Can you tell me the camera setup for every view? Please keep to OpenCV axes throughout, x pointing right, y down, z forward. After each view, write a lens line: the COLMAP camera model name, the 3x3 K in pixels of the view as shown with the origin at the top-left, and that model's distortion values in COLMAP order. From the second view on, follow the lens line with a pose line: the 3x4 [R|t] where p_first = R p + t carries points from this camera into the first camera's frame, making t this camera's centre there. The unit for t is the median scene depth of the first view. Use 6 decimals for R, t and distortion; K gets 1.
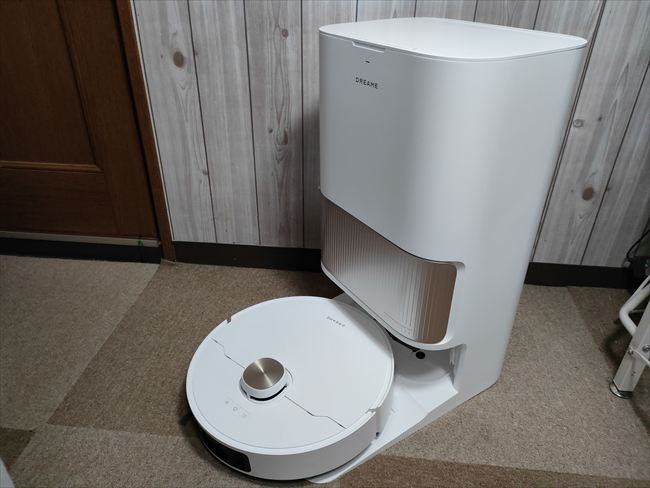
lens RADIAL K [[486.6, 0, 327.9], [0, 486.6, 242.7], [0, 0, 1]] dist [0.024207, 0.000719]
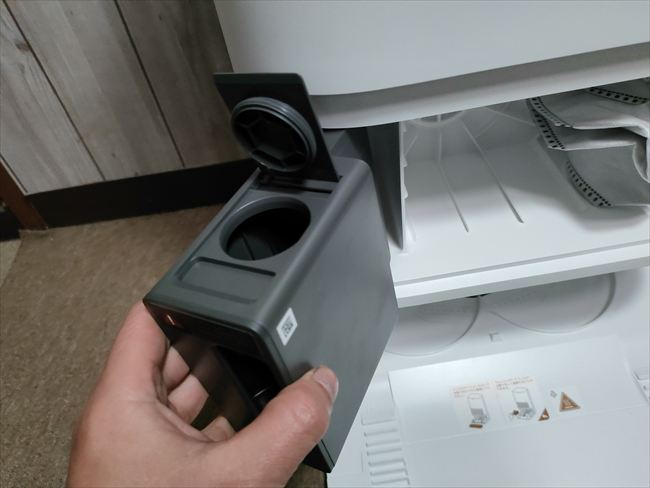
lens RADIAL K [[486.6, 0, 320.2], [0, 486.6, 242.5], [0, 0, 1]] dist [0.024207, 0.000719]
pose [[0.974655, -0.223307, 0.013510, -0.017774], [0.213760, 0.947396, 0.238219, -0.014353], [-0.065996, -0.229293, 0.971117, 0.459622]]
